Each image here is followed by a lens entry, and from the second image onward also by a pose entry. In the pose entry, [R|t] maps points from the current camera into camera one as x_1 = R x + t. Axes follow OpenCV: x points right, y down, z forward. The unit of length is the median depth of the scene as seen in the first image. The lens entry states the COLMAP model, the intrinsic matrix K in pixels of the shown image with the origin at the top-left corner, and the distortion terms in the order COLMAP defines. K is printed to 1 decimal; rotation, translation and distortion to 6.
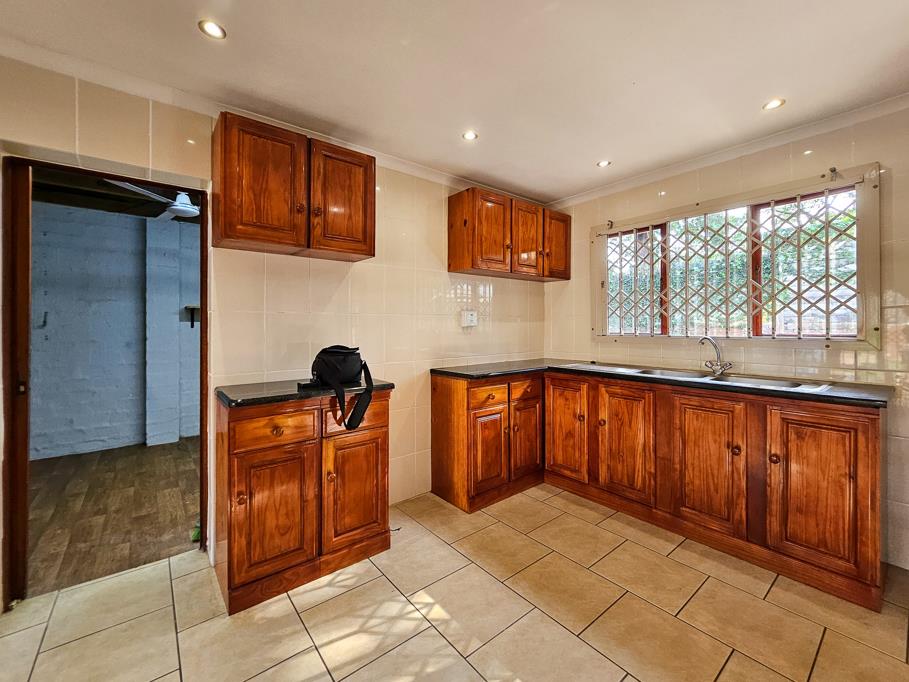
lens RADIAL K [[387.9, 0, 453.1], [0, 387.9, 328.7], [0, 0, 1]] dist [-0.000857, -0.000253]
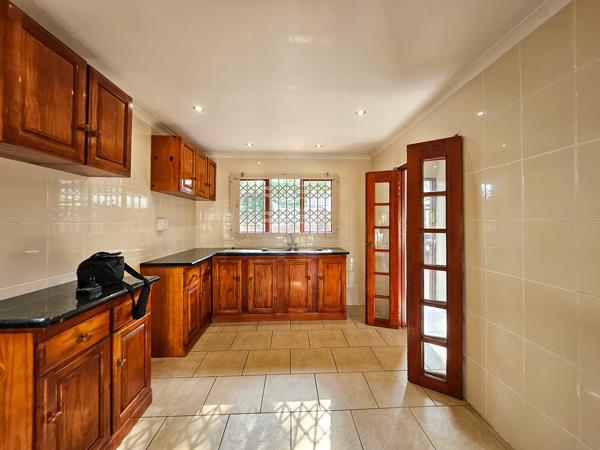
lens RADIAL K [[245.1, 0, 300.0], [0, 245.1, 225.0], [0, 0, 1]] dist [0.000073, -0.000010]
pose [[0.582041, -0.008277, 0.813117, -0.502721], [0.005146, 0.999966, 0.006496, -0.035304], [-0.813143, 0.000403, 0.582064, 0.097492]]
